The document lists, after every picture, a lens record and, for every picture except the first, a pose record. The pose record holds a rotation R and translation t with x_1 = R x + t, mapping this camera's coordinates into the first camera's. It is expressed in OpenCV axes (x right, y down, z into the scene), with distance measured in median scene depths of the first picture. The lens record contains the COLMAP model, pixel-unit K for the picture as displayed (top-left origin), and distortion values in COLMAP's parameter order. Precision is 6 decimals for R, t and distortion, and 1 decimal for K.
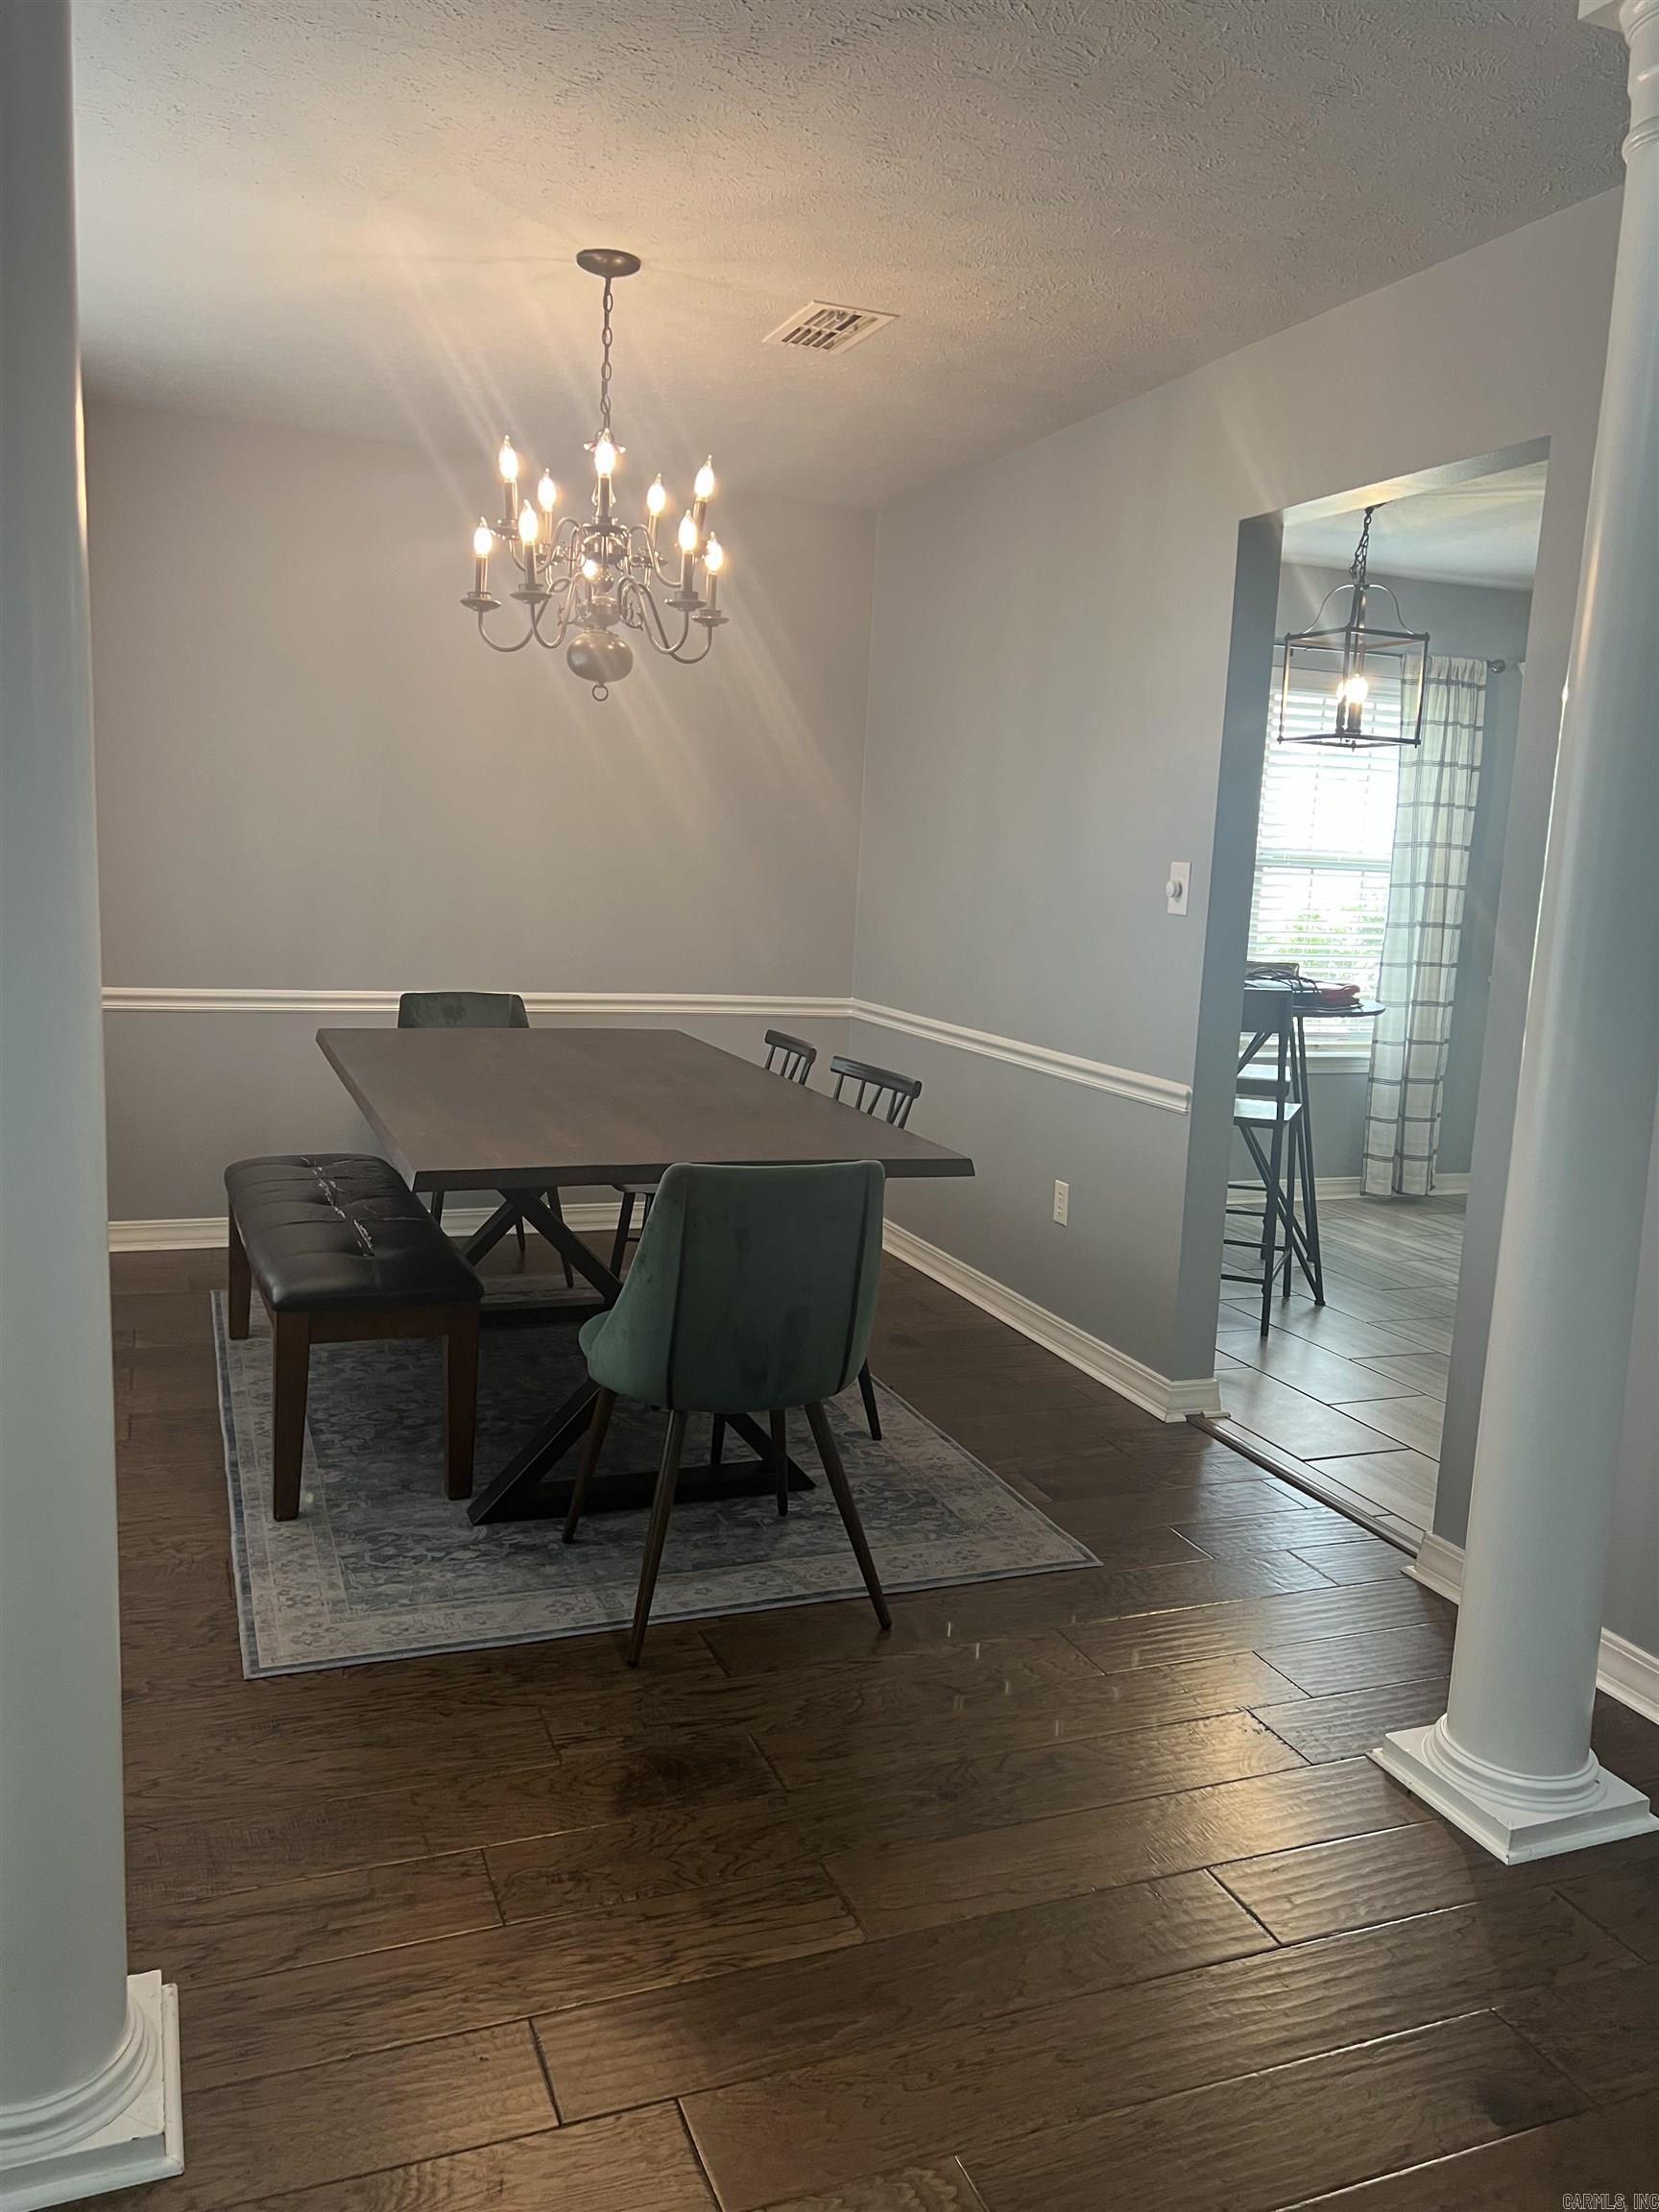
lens RADIAL K [[1686.5, 0, 871.3], [0, 1686.5, 1092.6], [0, 0, 1]] dist [0.007177, -0.003332]
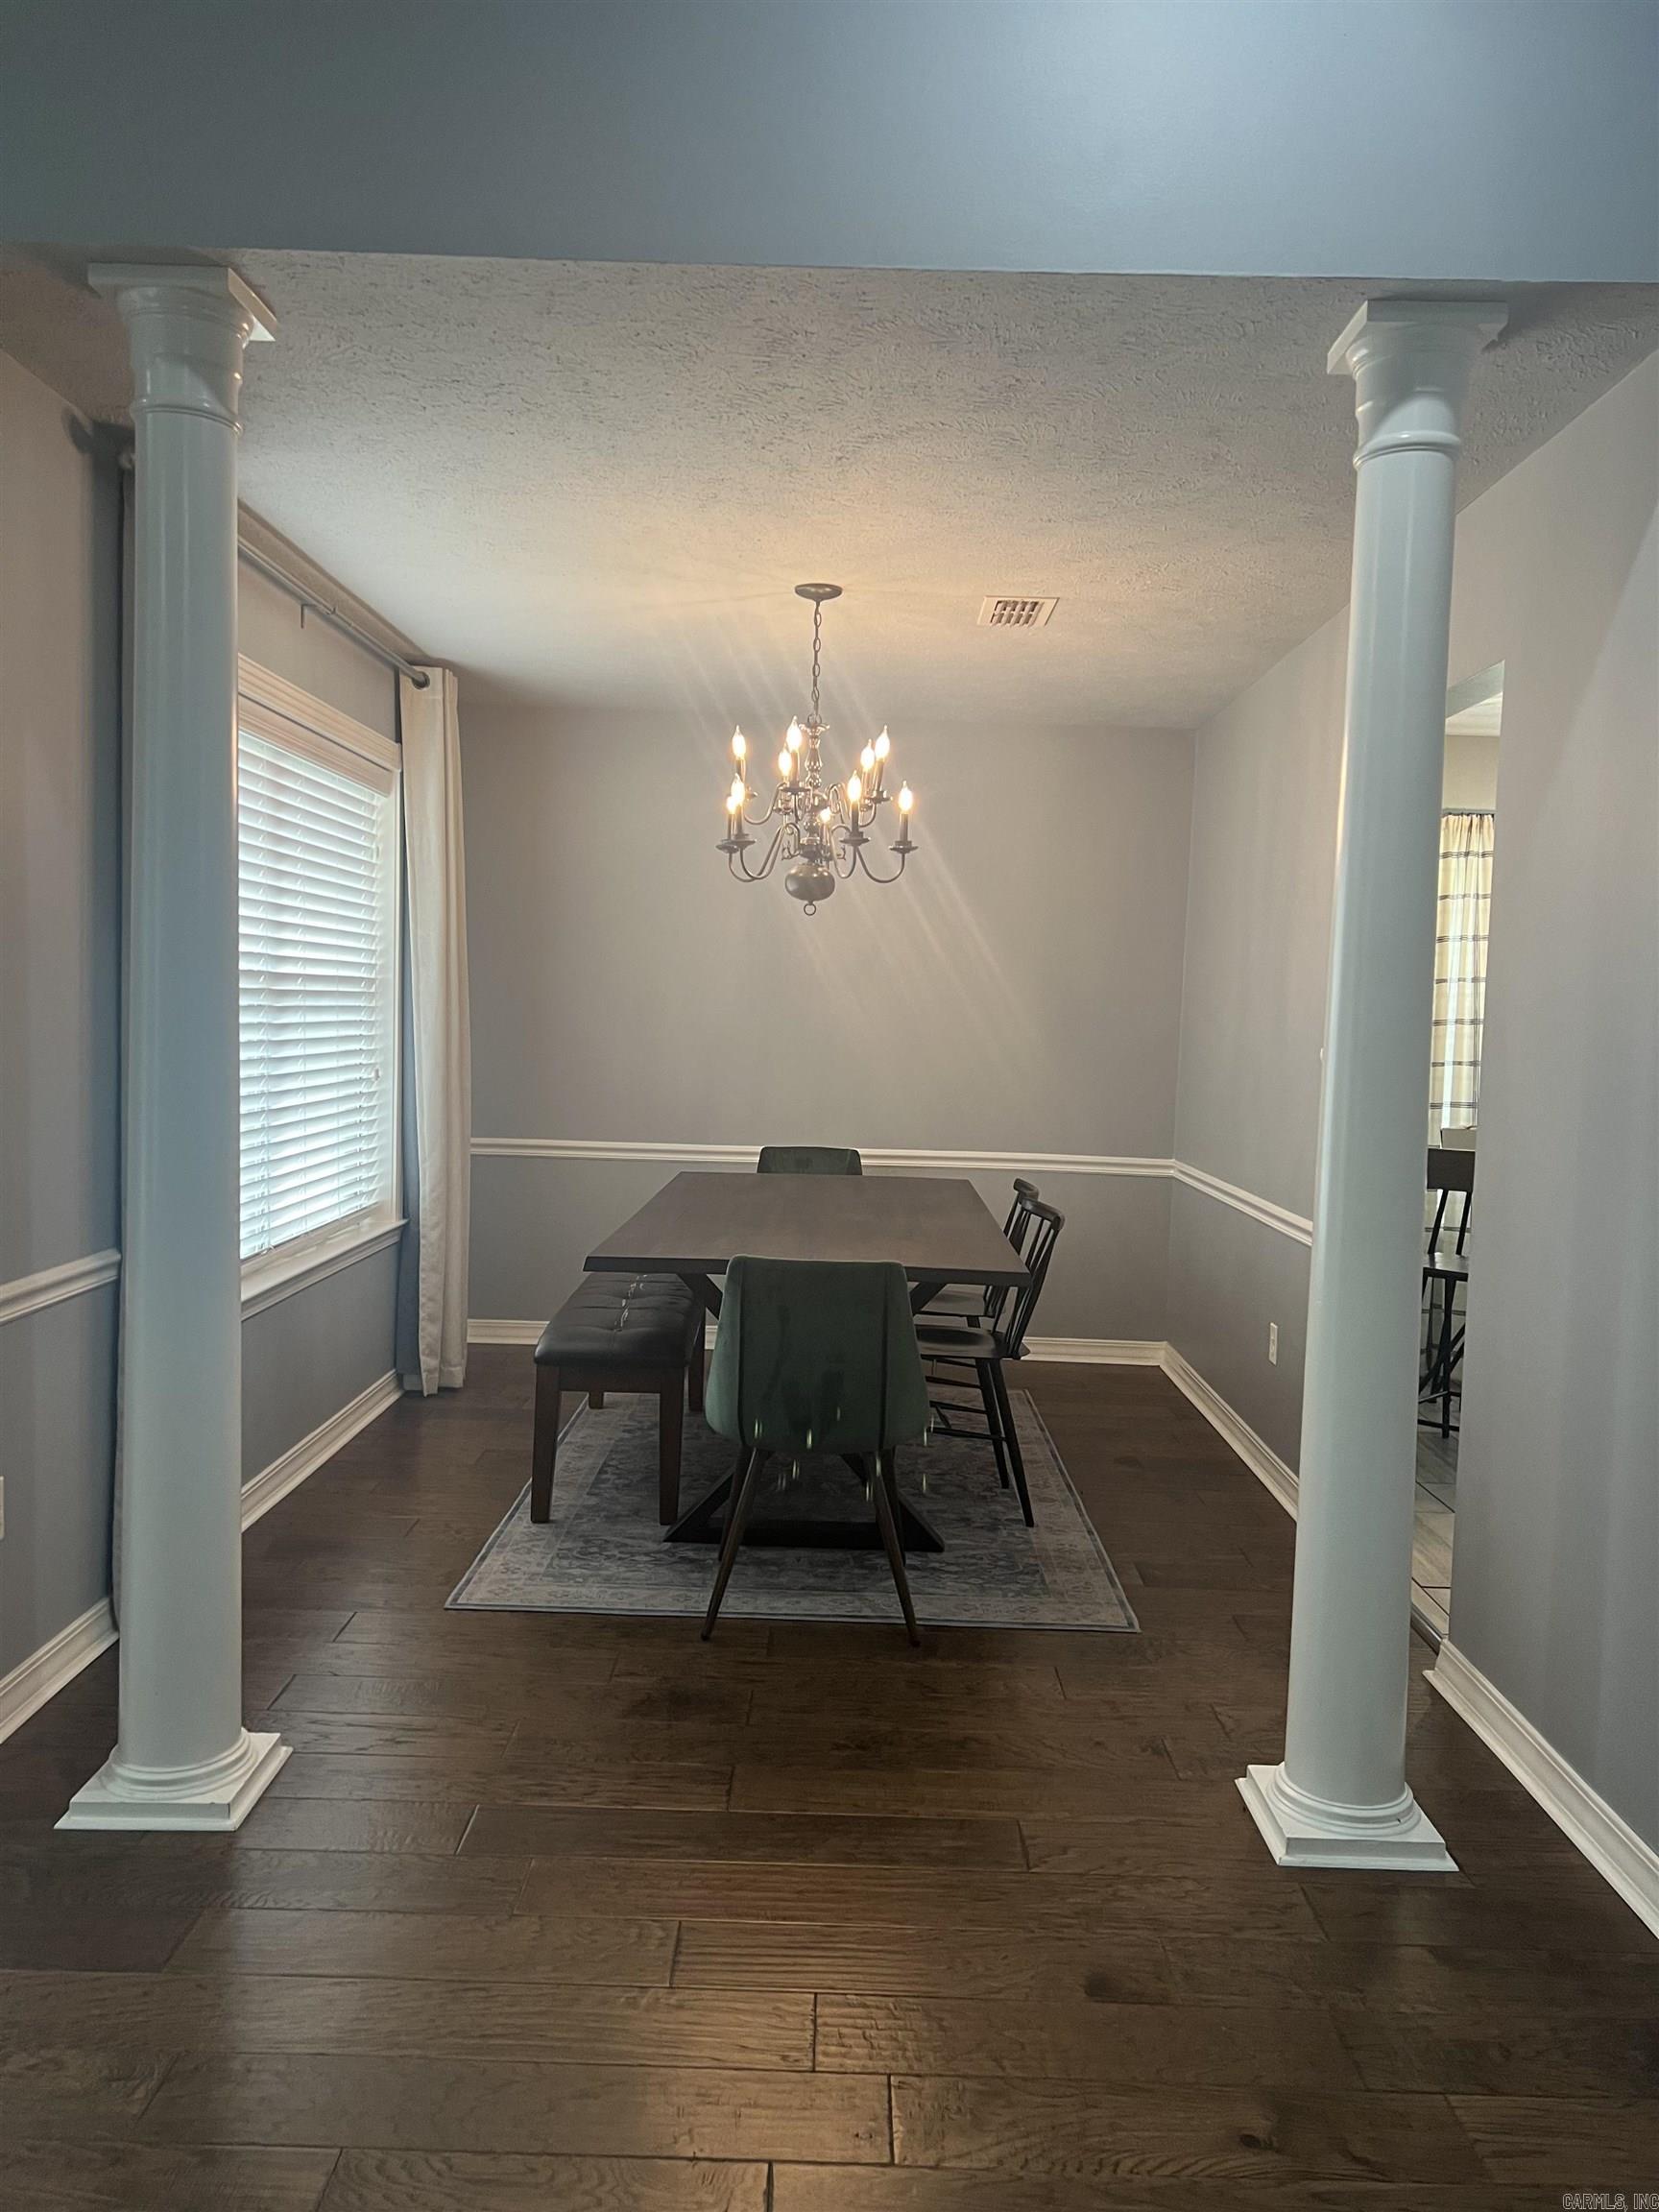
lens RADIAL K [[1681.0, 0, 829.5], [0, 1681.0, 1106.0], [0, 0, 1]] dist [0.048132, -0.045052]
pose [[0.923741, 0.004922, -0.382985, 0.232370], [-0.043343, 0.994838, -0.091756, 0.021305], [0.380557, 0.101358, 0.919186, -0.112918]]
